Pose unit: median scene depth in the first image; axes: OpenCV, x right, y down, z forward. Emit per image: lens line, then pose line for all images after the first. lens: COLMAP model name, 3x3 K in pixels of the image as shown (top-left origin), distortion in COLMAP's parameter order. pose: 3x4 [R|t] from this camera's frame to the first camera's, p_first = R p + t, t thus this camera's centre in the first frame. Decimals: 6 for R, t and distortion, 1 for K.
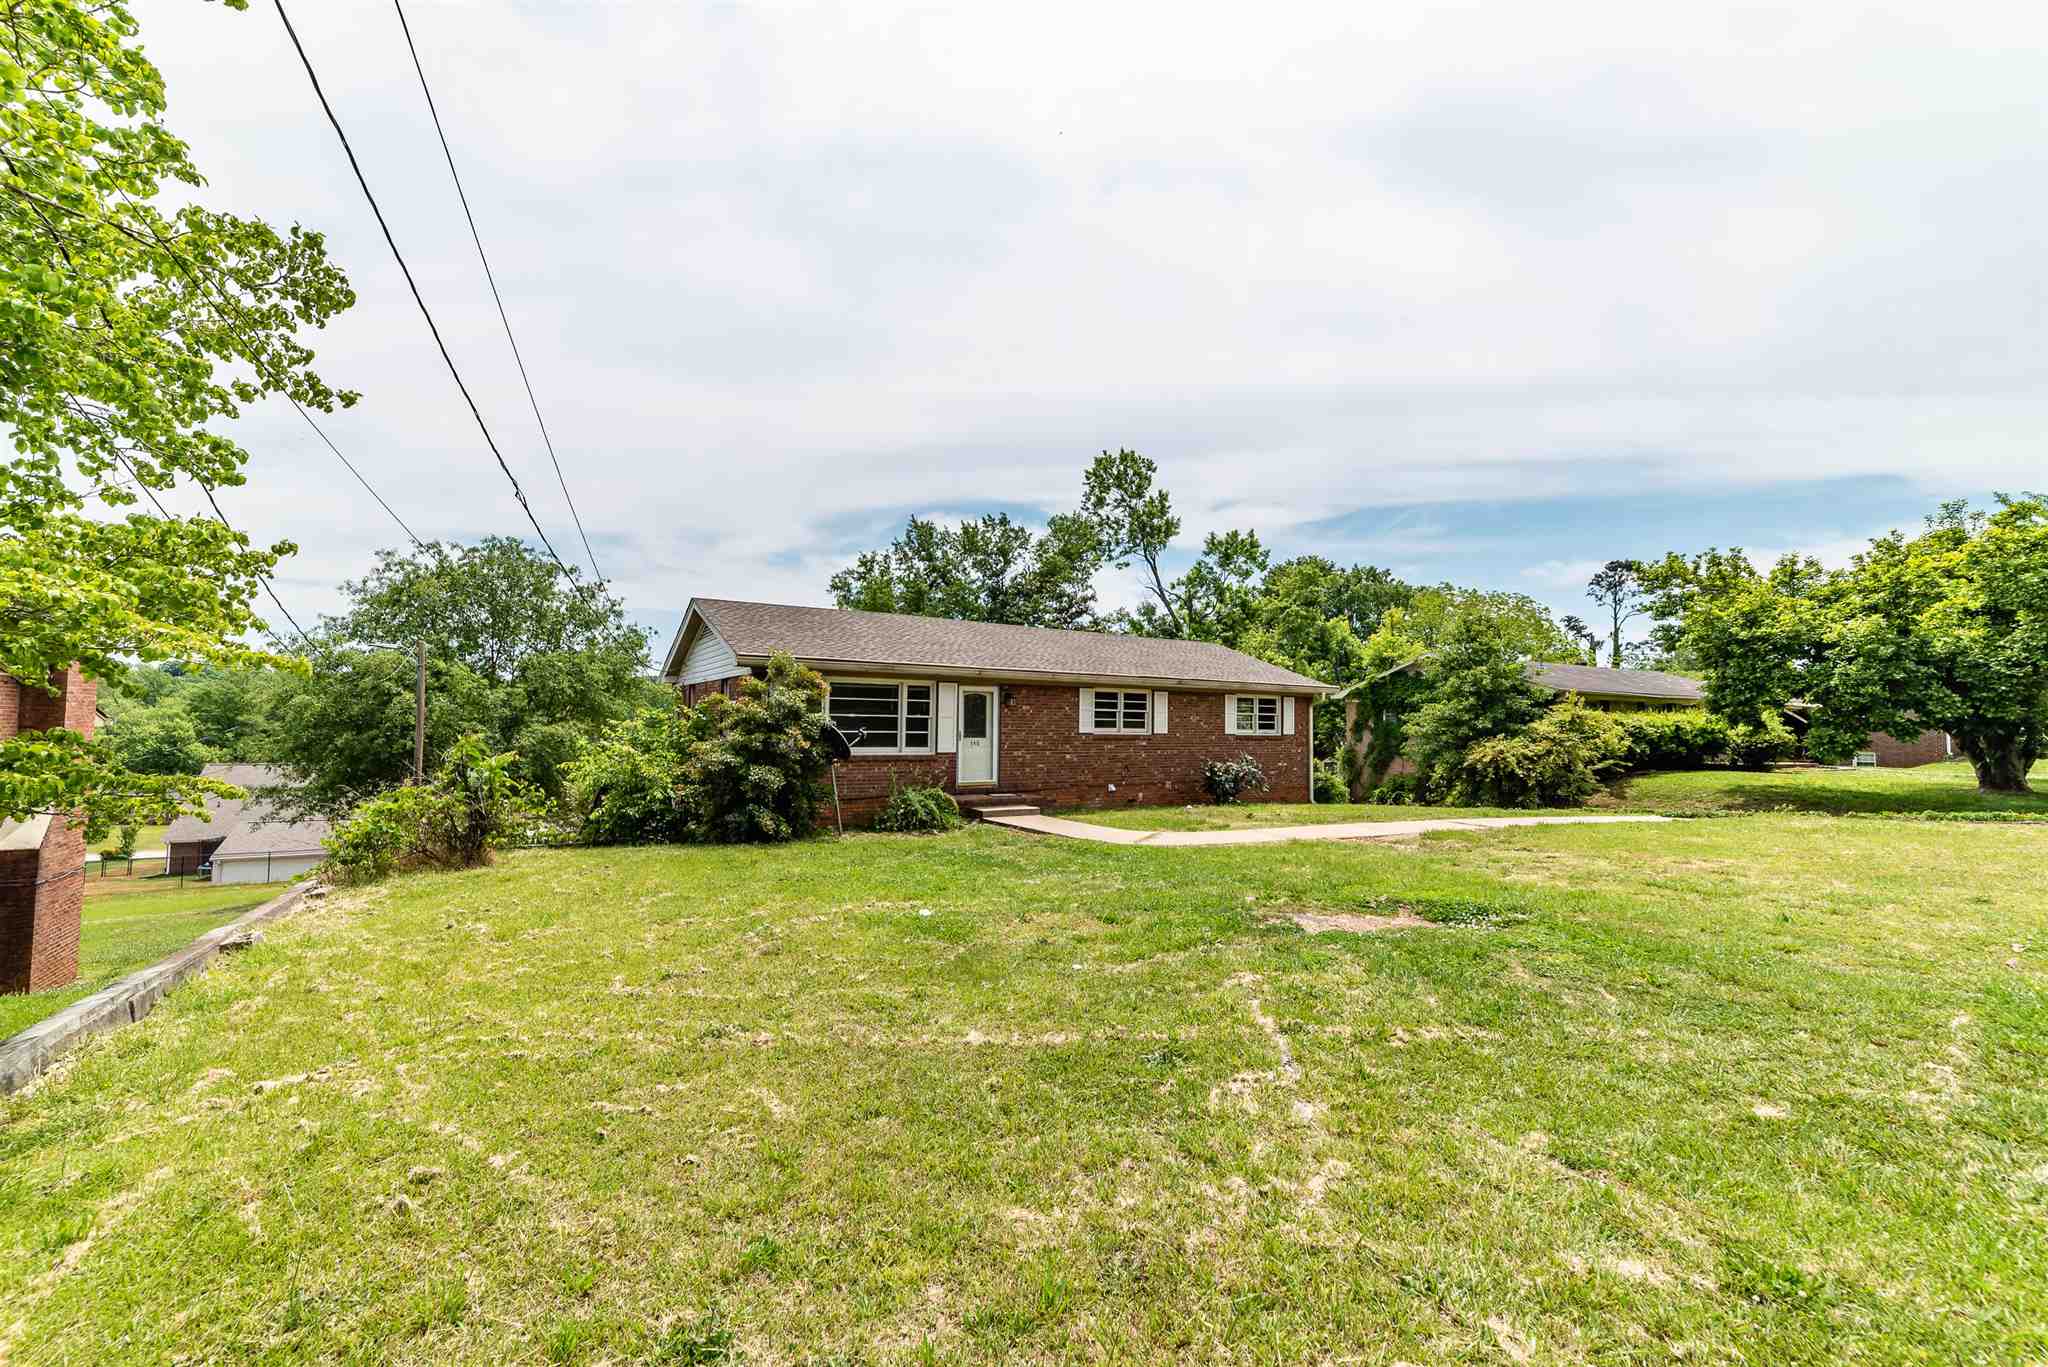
lens RADIAL K [[863.9, 0, 1024.9], [0, 863.9, 746.4], [0, 0, 1]] dist [-0.029149, 0.000088]
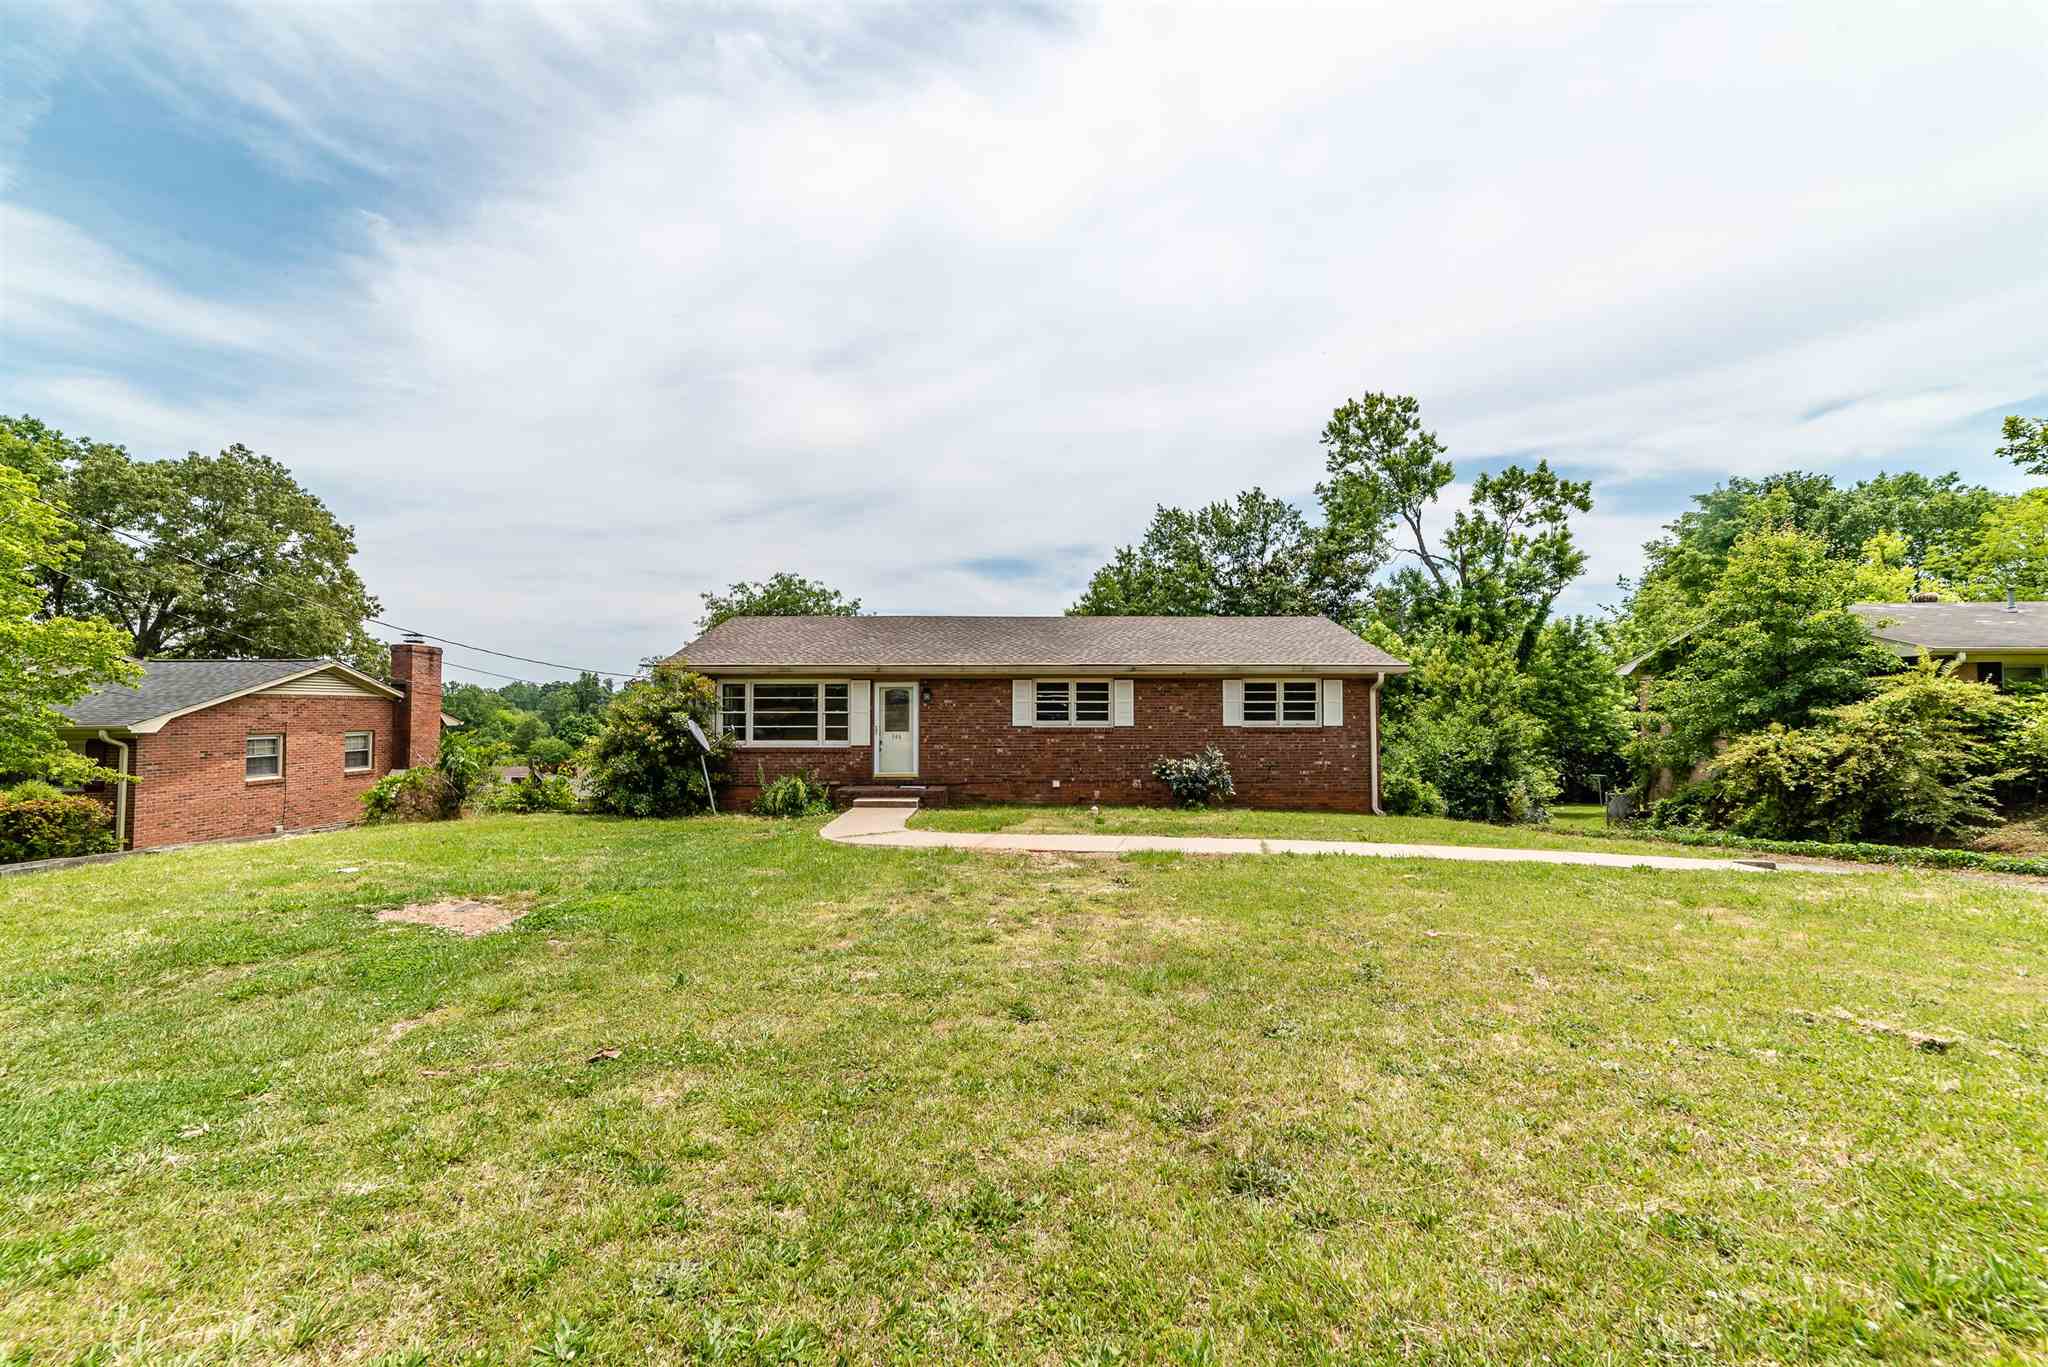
lens RADIAL K [[850.0, 0, 1020.4], [0, 850.0, 740.1], [0, 0, 1]] dist [-0.003273, -0.000017]
pose [[0.843097, 0.003965, -0.537748, 0.545838], [-0.001728, 0.999988, 0.004664, -0.004195], [0.537759, -0.003003, 0.843093, 0.188743]]
